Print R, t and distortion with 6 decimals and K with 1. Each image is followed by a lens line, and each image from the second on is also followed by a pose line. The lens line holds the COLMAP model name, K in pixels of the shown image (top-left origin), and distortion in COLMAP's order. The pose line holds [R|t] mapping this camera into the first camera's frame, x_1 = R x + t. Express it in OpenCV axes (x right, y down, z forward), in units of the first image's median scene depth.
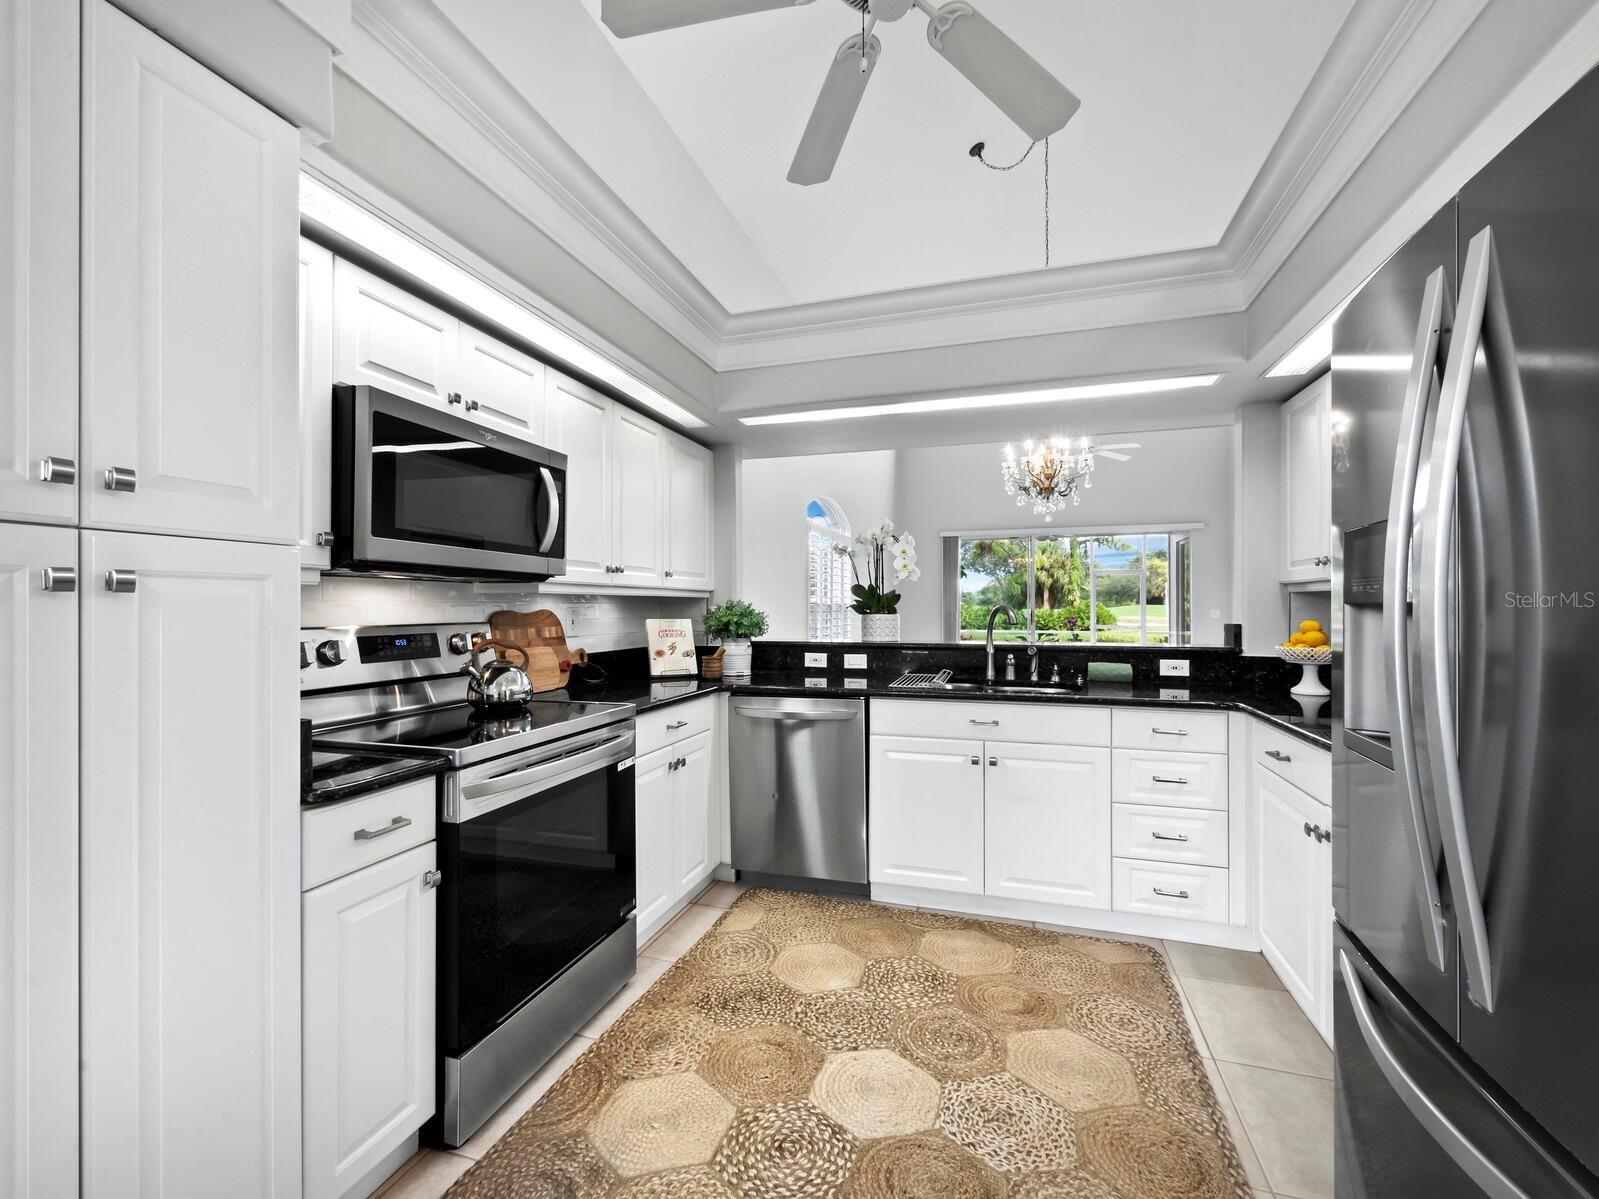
lens RADIAL K [[687.1, 0, 790.7], [0, 687.1, 605.2], [0, 0, 1]] dist [-0.002166, 0.000780]
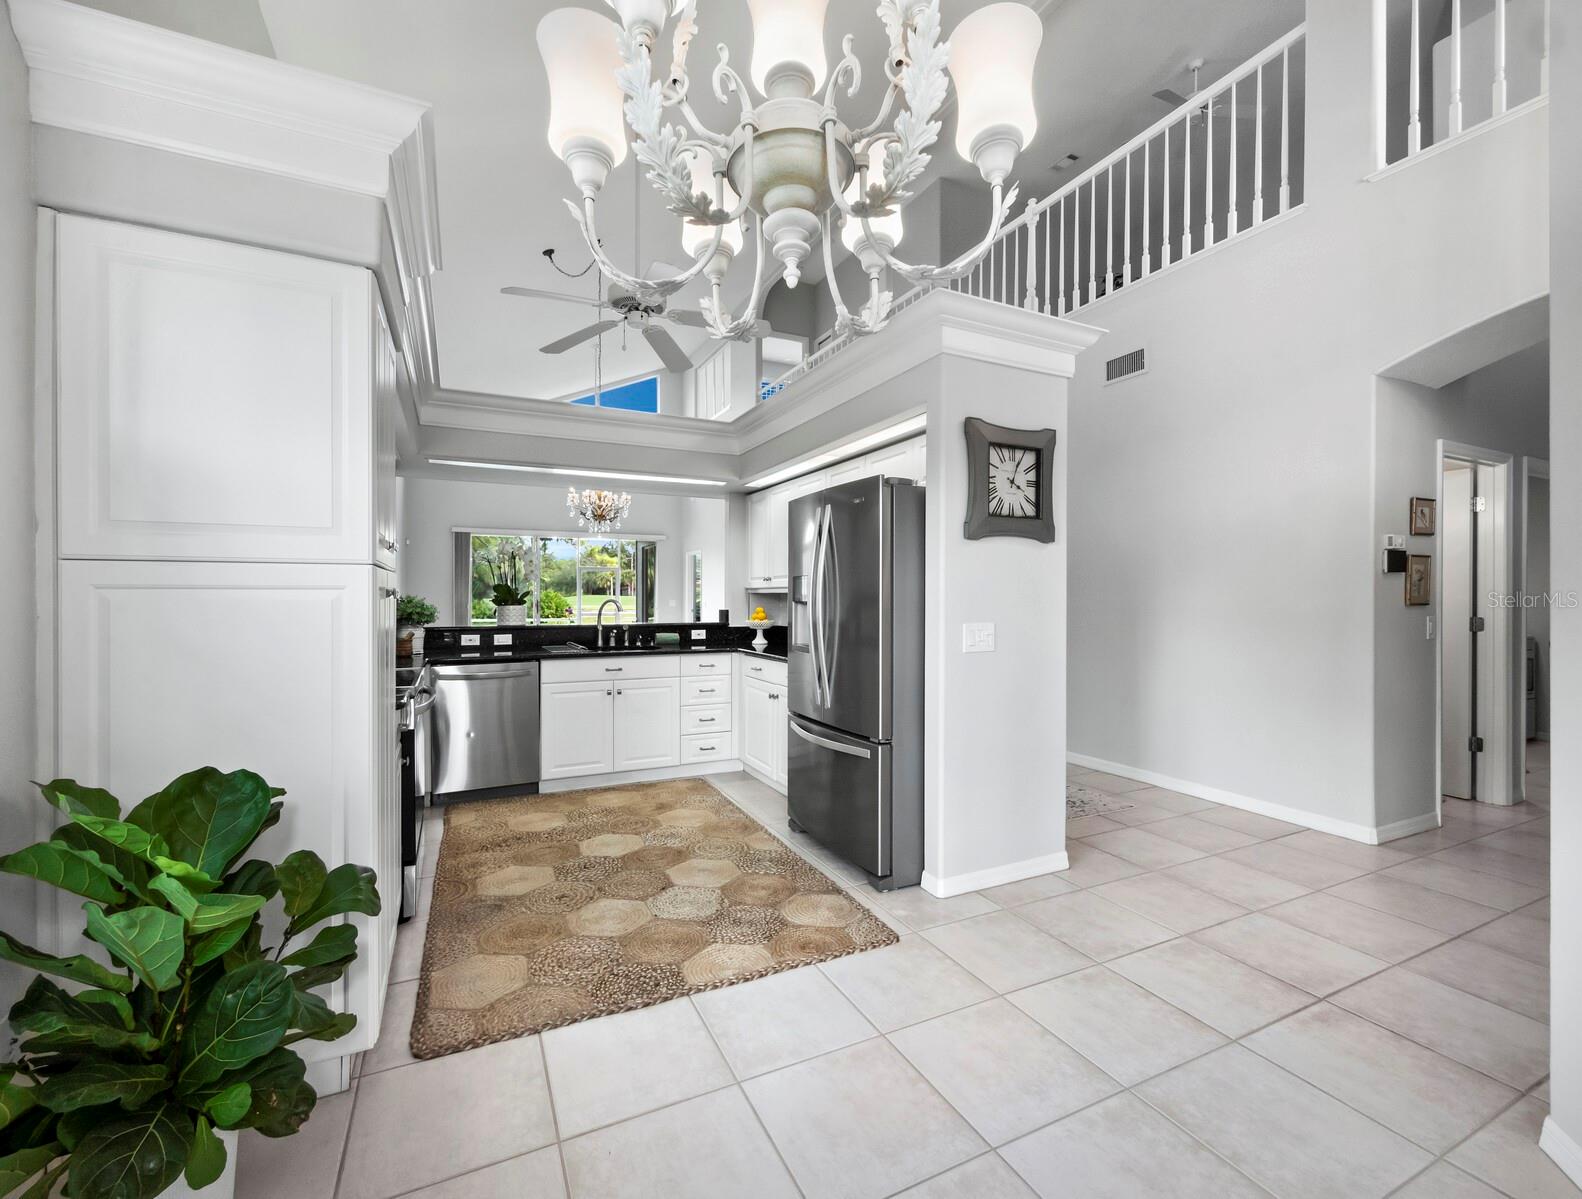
lens RADIAL K [[681.3, 0, 791.0], [0, 681.3, 599.5], [0, 0, 1]] dist [-0.000442, 0.000049]
pose [[0.719886, -0.000090, 0.694092, -0.566783], [-0.004910, 0.999974, 0.005223, -0.012180], [-0.694075, -0.007168, 0.719867, -0.506088]]
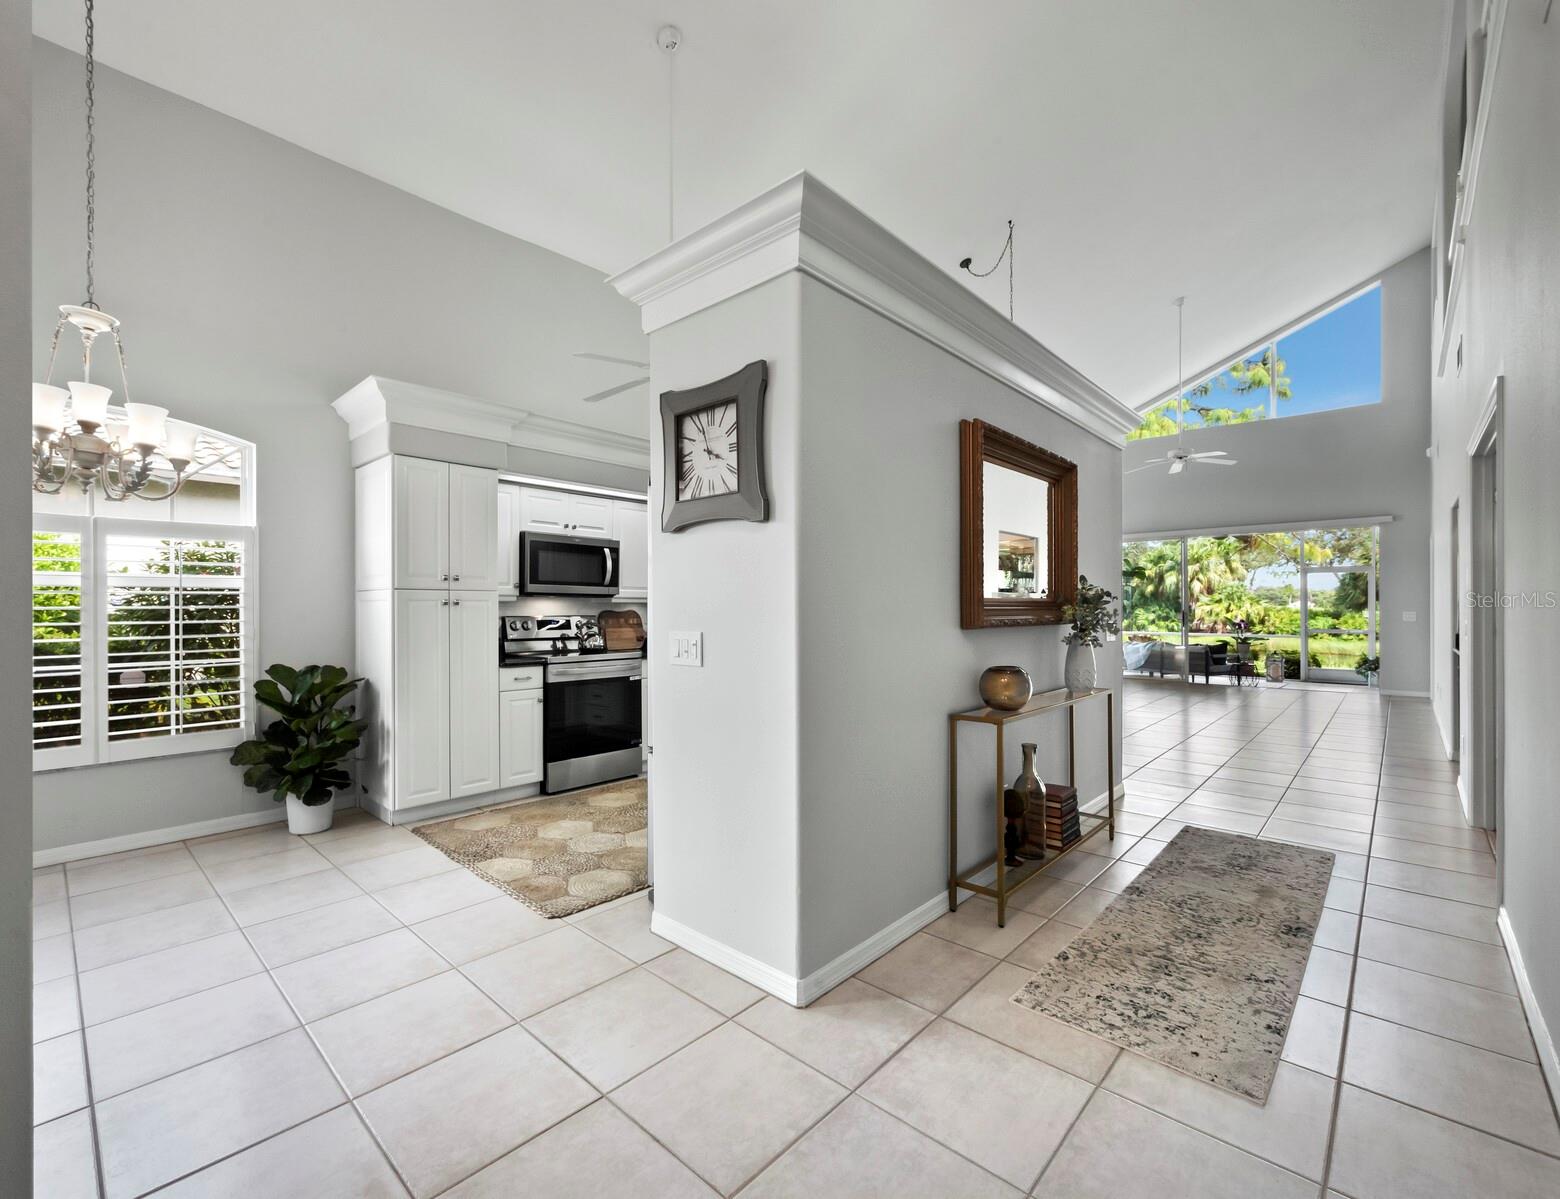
lens RADIAL K [[689.3, 0, 742.3], [0, 689.3, 614.3], [0, 0, 1]] dist [-0.001497, 0.000043]
pose [[0.897583, 0.003858, -0.440828, 0.887643], [0.000779, 0.999946, 0.010339, -0.001874], [0.440844, -0.009624, 0.897532, -0.728788]]
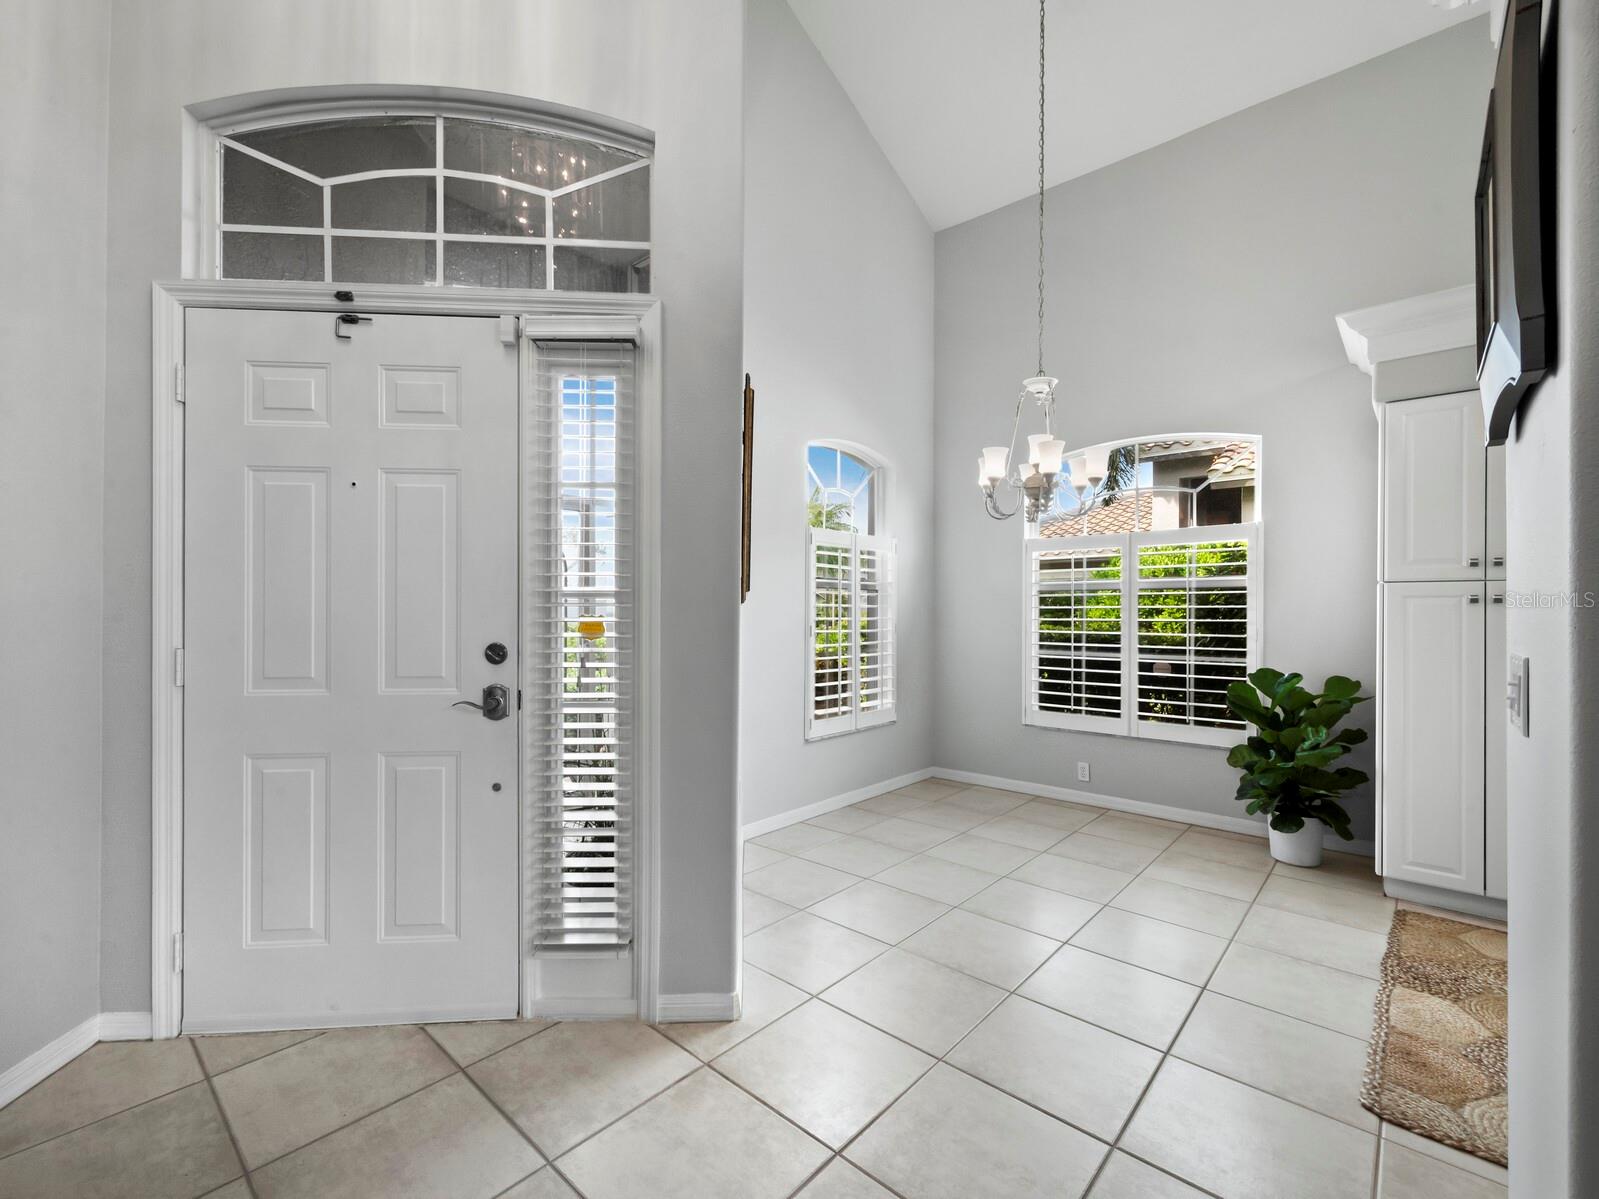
lens RADIAL K [[687.1, 0, 790.7], [0, 687.1, 605.2], [0, 0, 1]] dist [-0.002166, 0.000780]
pose [[-0.398863, -0.007358, -0.916981, 0.968272], [-0.004849, 0.999971, -0.005915, 0.007535], [0.916998, 0.002087, -0.398887, -0.182654]]
